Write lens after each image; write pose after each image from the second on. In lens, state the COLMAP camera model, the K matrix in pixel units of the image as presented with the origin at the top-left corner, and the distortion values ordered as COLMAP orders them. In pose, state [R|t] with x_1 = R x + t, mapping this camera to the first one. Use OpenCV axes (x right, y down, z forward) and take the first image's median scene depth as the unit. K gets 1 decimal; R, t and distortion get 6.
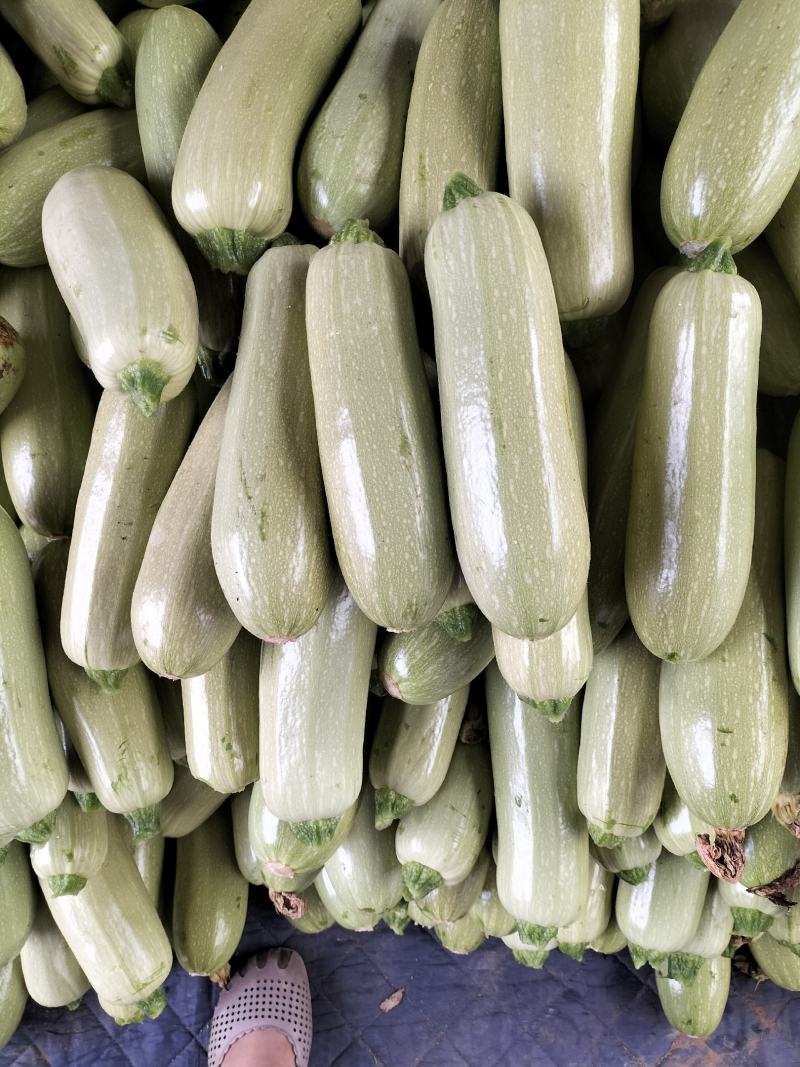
lens RADIAL K [[793.4, 0, 400.0], [0, 793.4, 533.5], [0, 0, 1]] dist [0.055729, -0.069412]
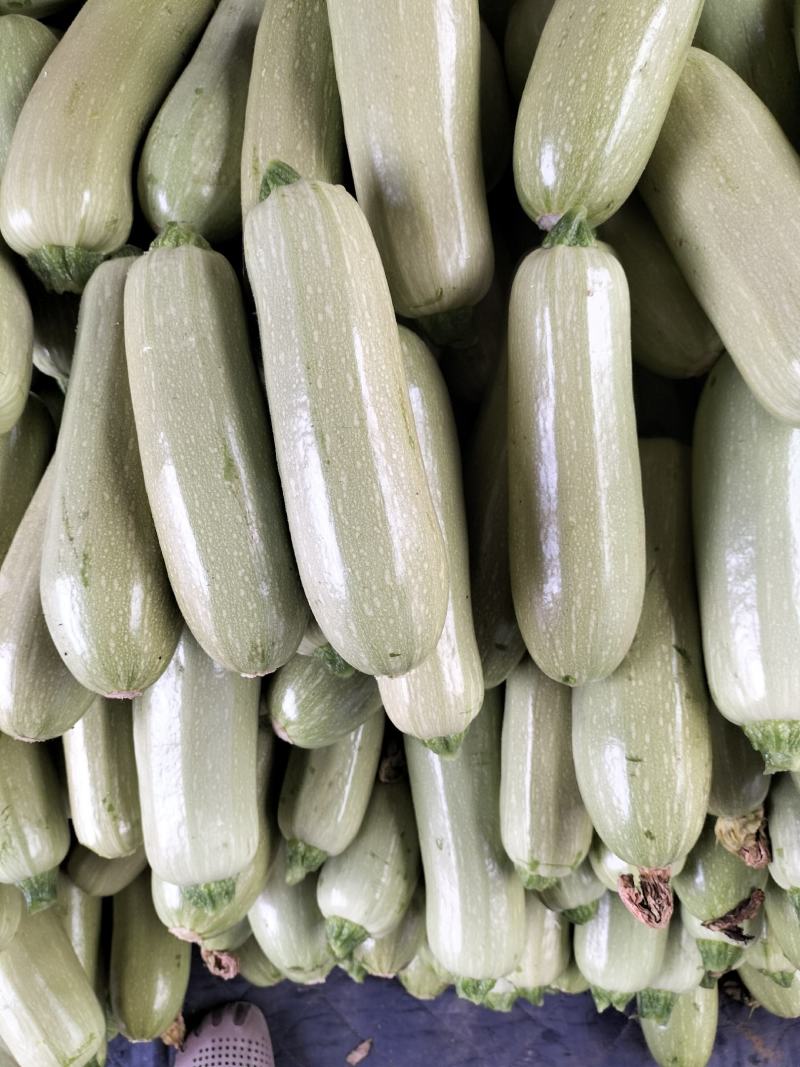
lens RADIAL K [[797.9, 0, 400.0], [0, 797.9, 533.5], [0, 0, 1]] dist [0.038744, -0.052505]
pose [[0.996772, -0.074997, -0.028650, 0.184216], [0.074689, 0.997138, -0.011692, -0.011729], [0.029445, 0.009514, 0.999521, 0.096983]]
